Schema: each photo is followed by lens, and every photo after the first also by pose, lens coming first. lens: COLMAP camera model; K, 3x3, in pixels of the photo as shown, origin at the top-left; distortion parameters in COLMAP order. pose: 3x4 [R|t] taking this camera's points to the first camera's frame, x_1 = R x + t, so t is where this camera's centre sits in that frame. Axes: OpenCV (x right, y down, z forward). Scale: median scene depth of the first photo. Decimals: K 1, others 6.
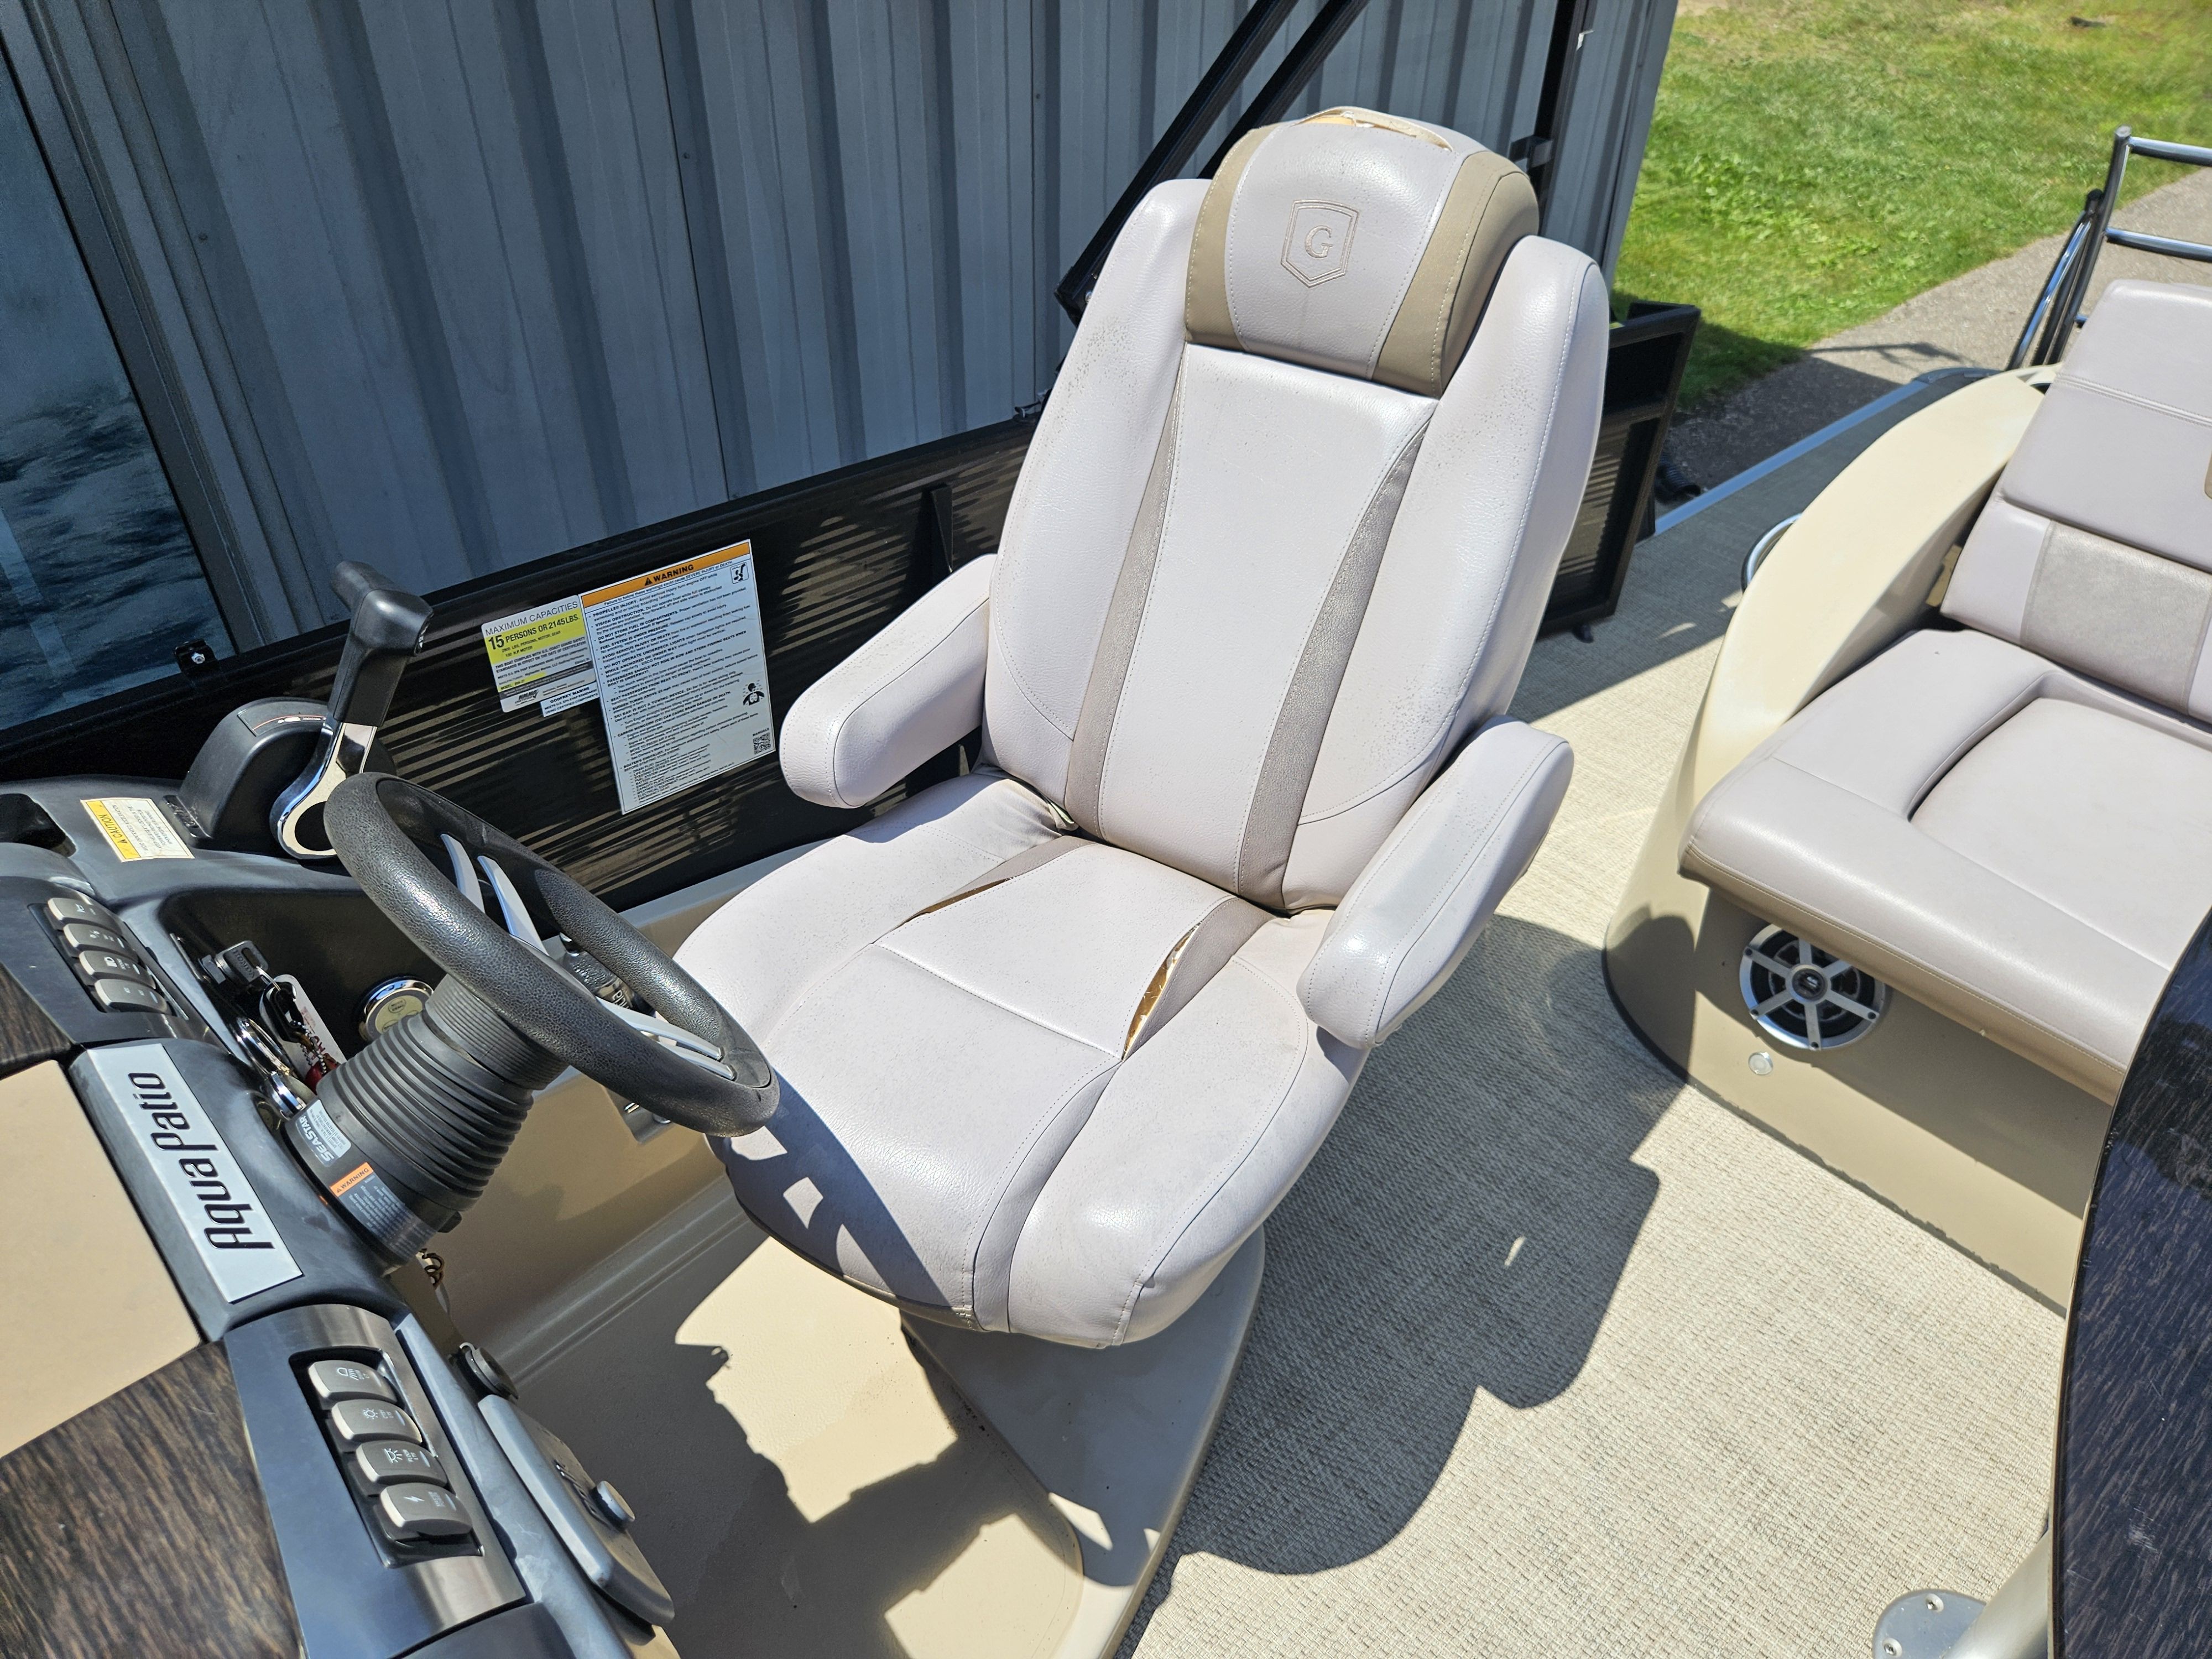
lens RADIAL K [[1488.9, 0, 1124.0], [0, 1488.9, 839.7], [0, 0, 1]] dist [0.079721, -0.069846]
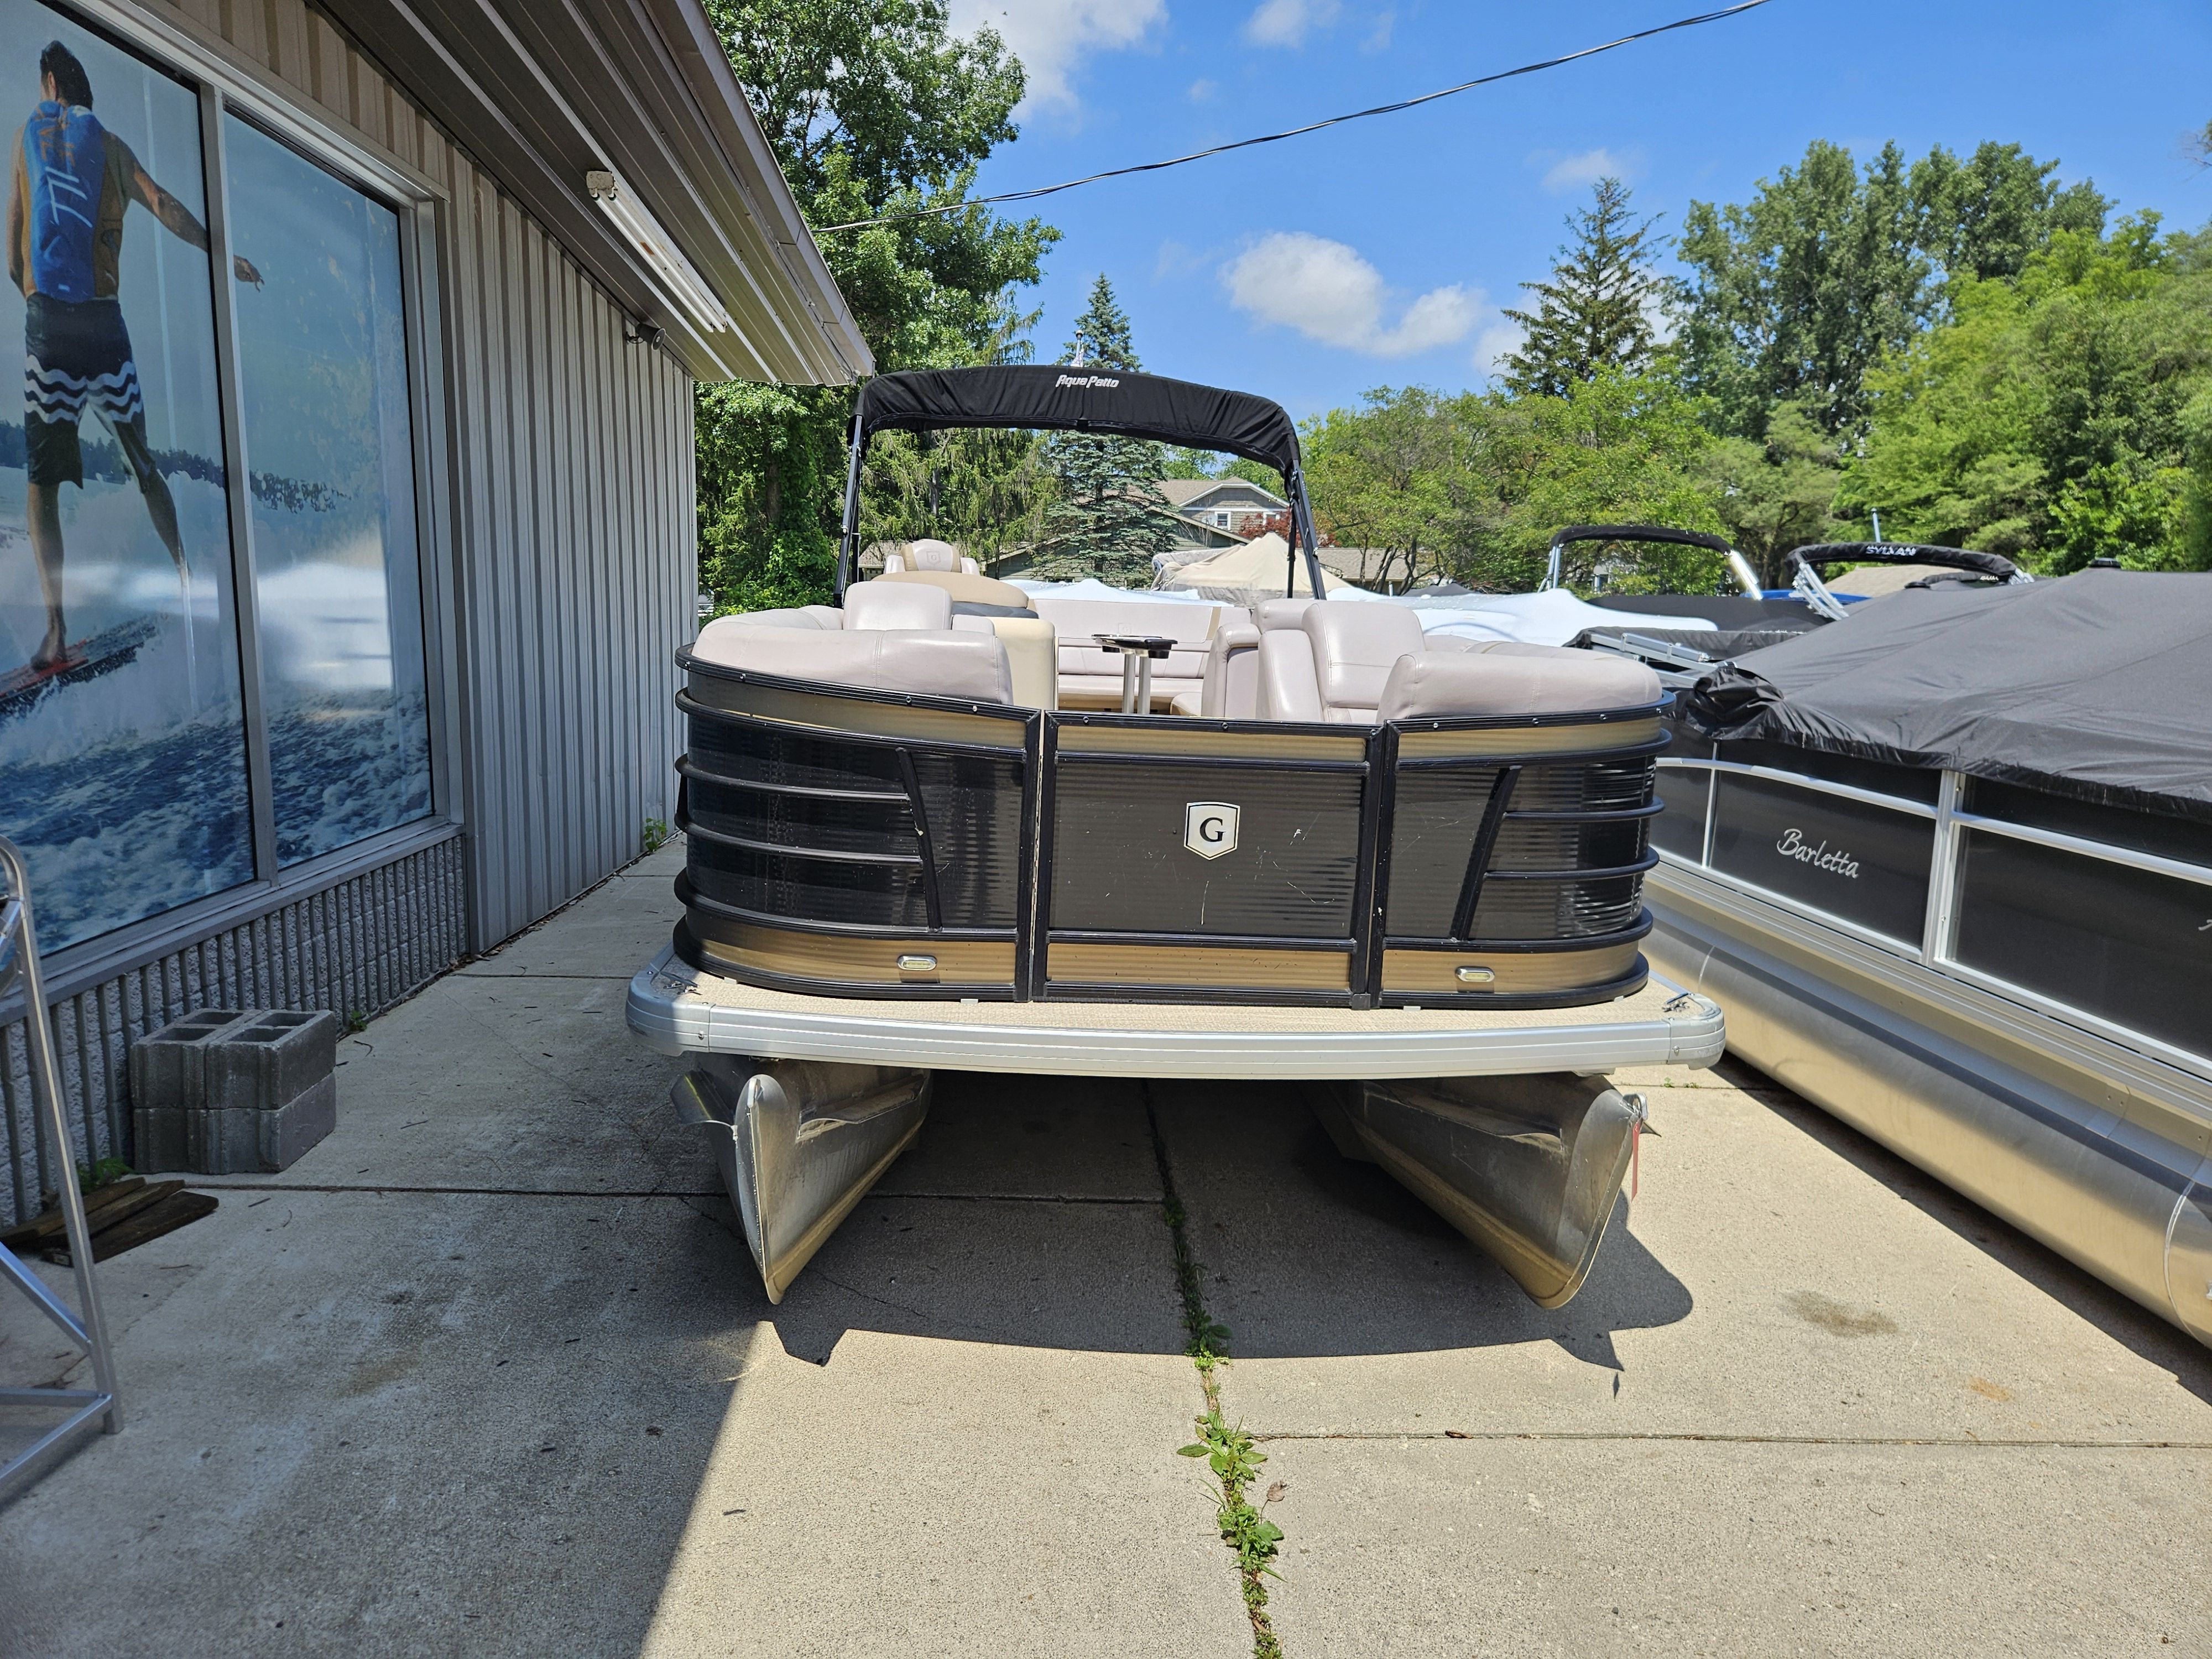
lens RADIAL K [[1487.1, 0, 1091.5], [0, 1487.1, 813.8], [0, 0, 1]] dist [0.076891, -0.066494]
pose [[0.626036, -0.113126, 0.771545, -2.842195], [0.468714, 0.845328, -0.256373, 1.538463], [-0.623206, 0.522133, 0.582229, -1.529783]]
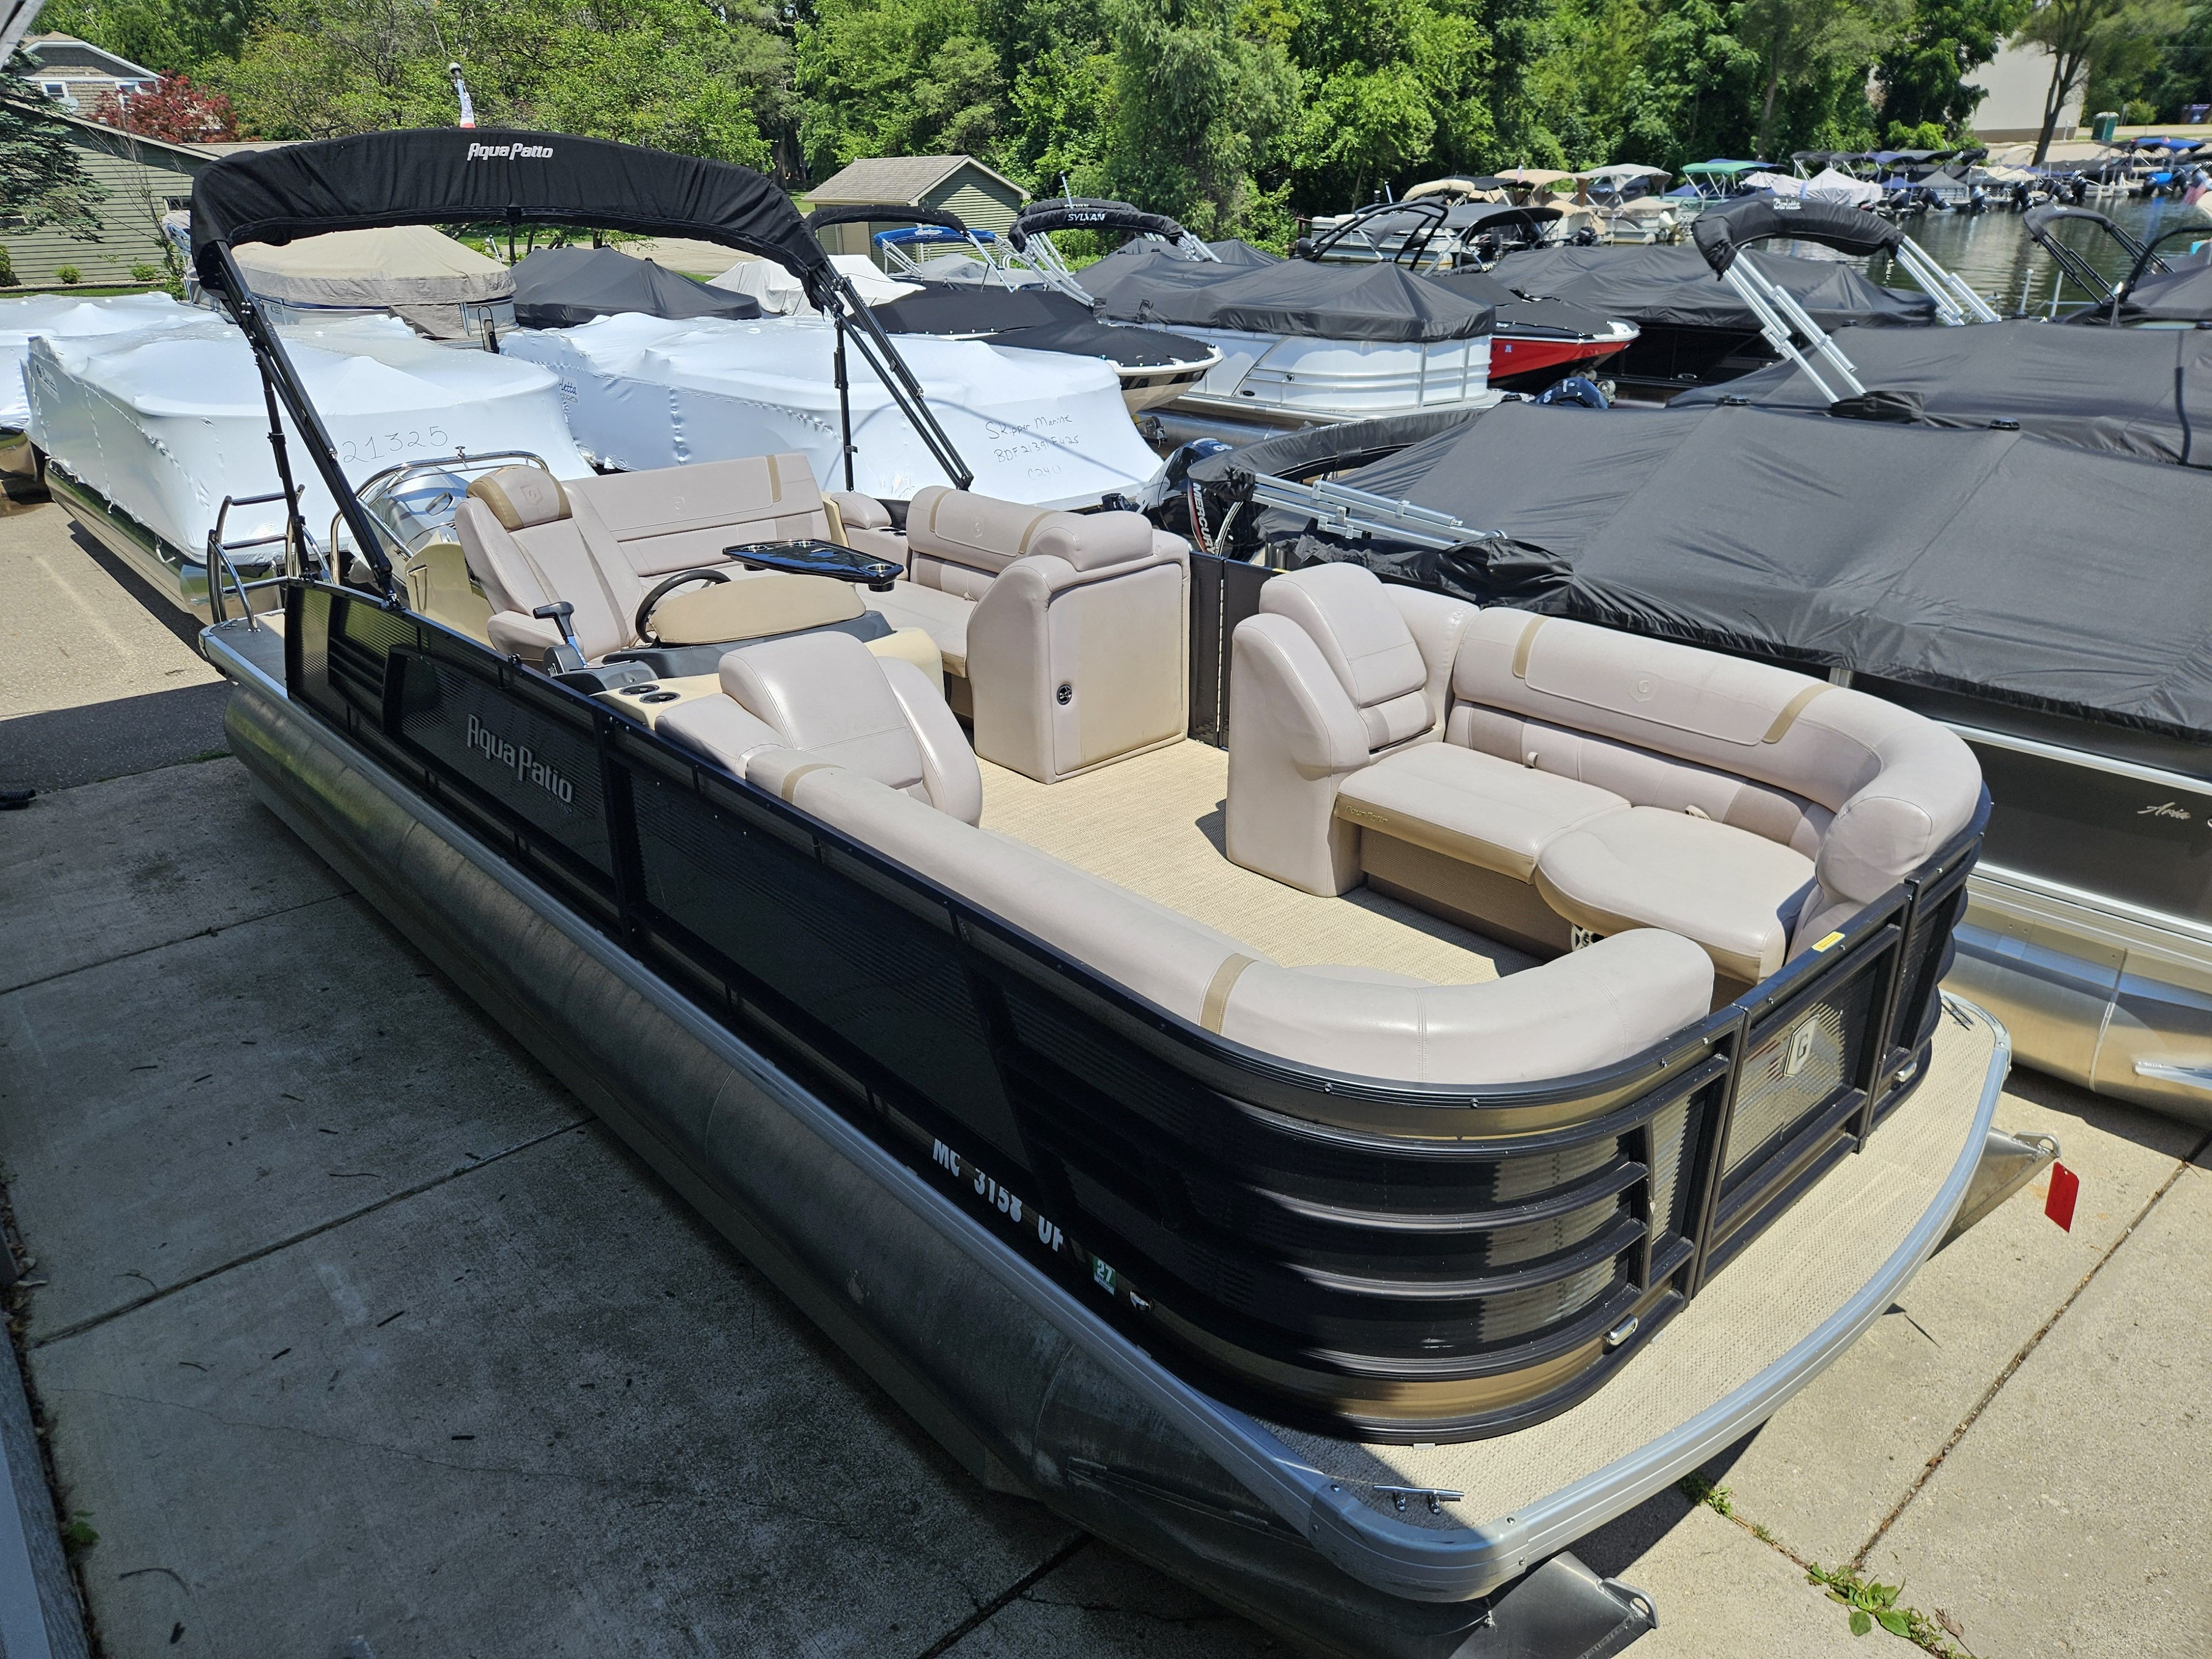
lens RADIAL K [[1487.1, 0, 1091.5], [0, 1487.1, 813.8], [0, 0, 1]] dist [0.076891, -0.066494]
pose [[0.015305, -0.411754, 0.911167, -2.769504], [0.634153, 0.708545, 0.309538, -0.069190], [-0.773056, 0.573082, 0.271959, -0.528864]]
